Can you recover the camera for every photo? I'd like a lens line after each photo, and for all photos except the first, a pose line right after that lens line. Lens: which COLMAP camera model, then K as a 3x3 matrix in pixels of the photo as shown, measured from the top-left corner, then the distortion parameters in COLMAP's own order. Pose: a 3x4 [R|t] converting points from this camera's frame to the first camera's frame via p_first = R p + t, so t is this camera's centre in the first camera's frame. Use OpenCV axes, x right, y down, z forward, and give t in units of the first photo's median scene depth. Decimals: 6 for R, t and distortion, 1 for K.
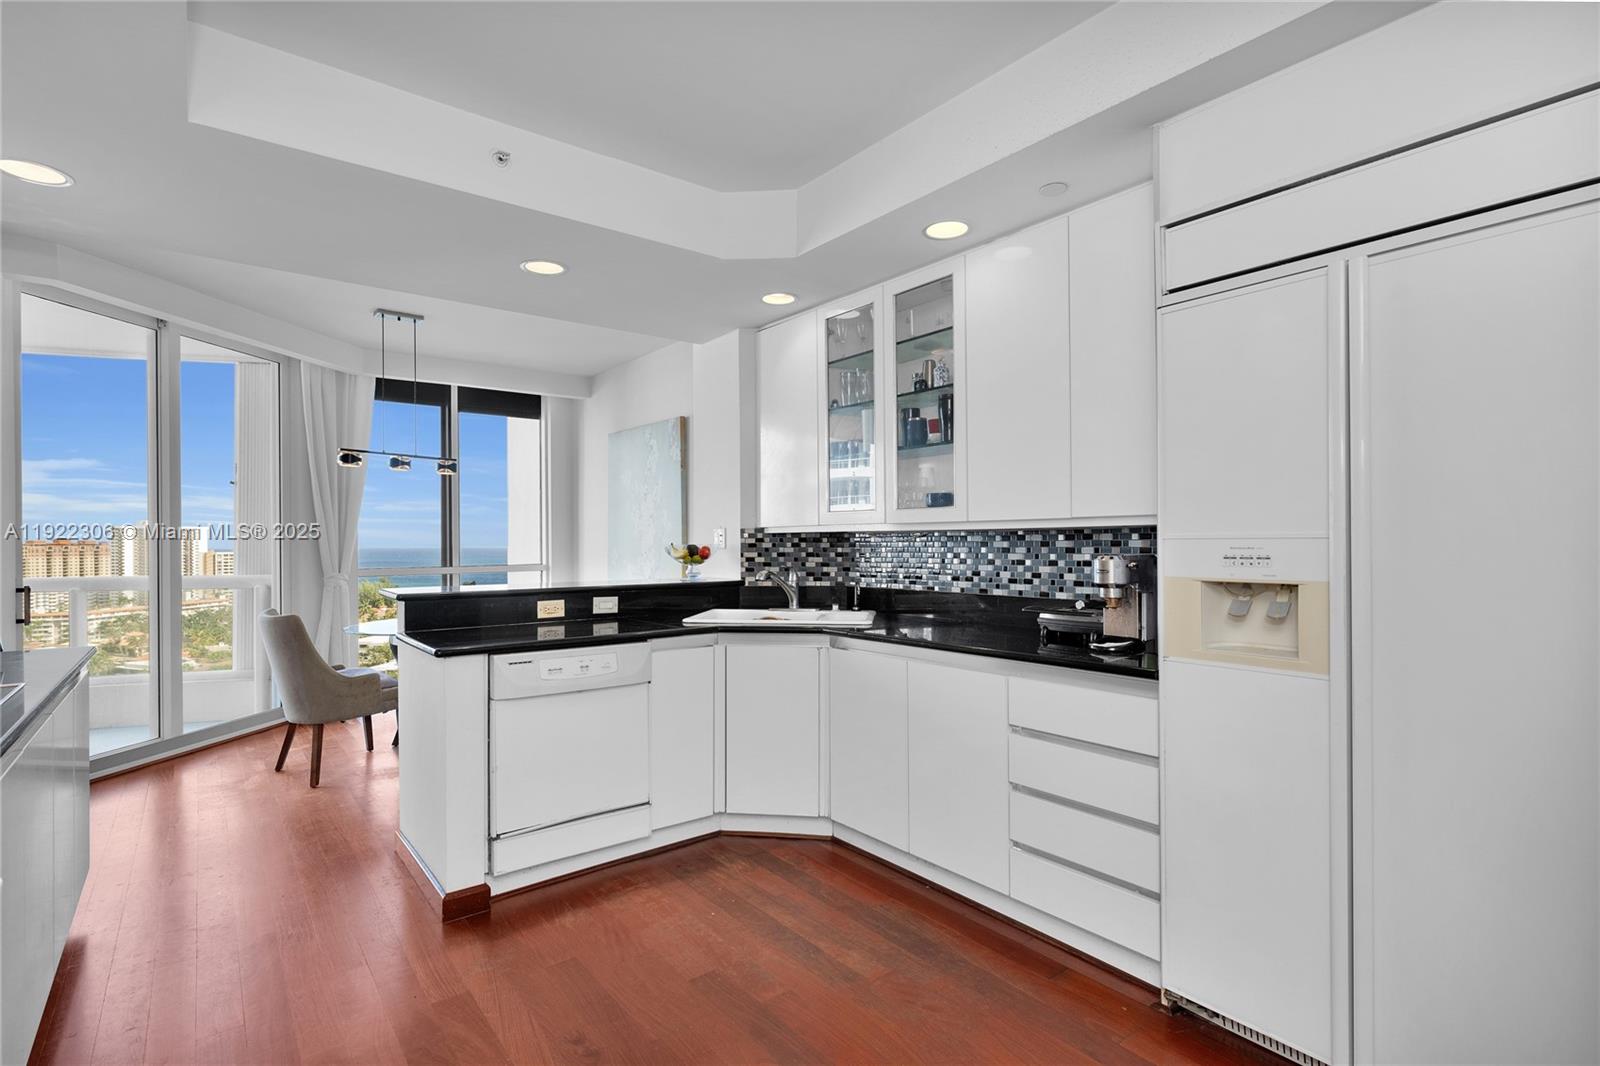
lens RADIAL K [[779.2, 0, 792.6], [0, 779.2, 540.0], [0, 0, 1]] dist [-0.002581, -0.000135]
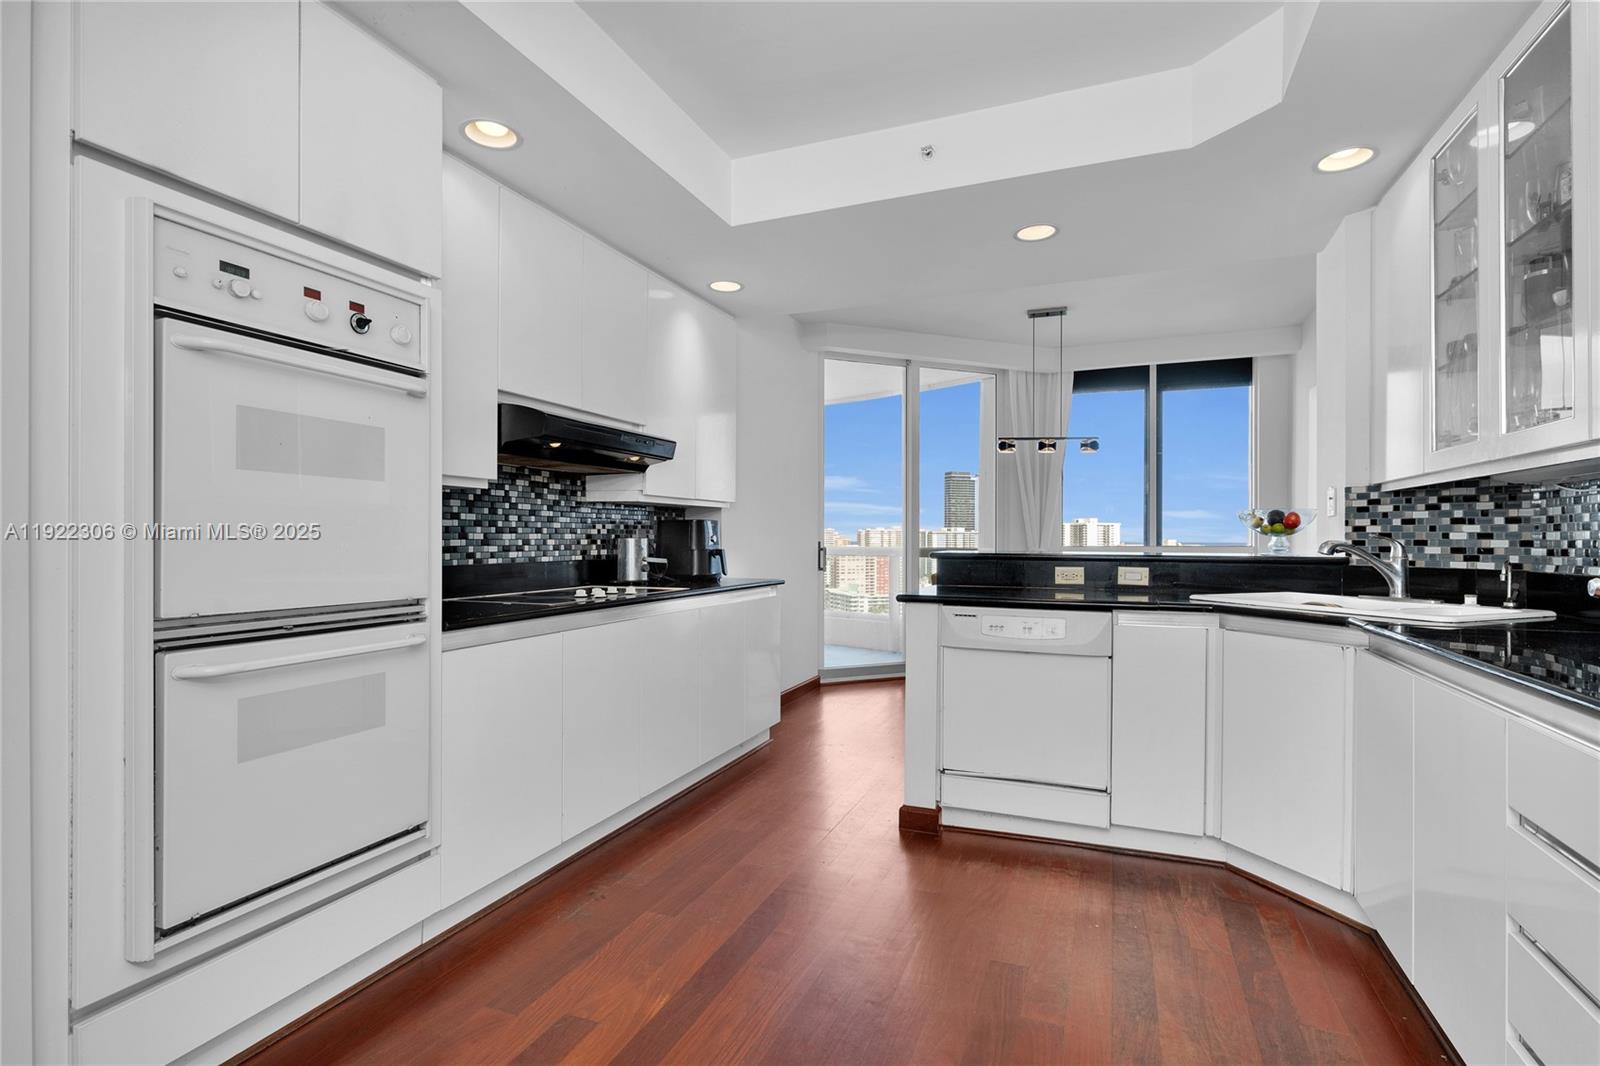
lens RADIAL K [[762.6, 0, 800.0], [0, 762.6, 533.0], [0, 0, 1]] dist [-0.000426, -0.000386]
pose [[0.496515, 0.001707, -0.868027, 0.306814], [-0.003833, 0.999993, -0.000226, 0.031296], [0.868020, 0.003439, 0.496518, 0.195245]]
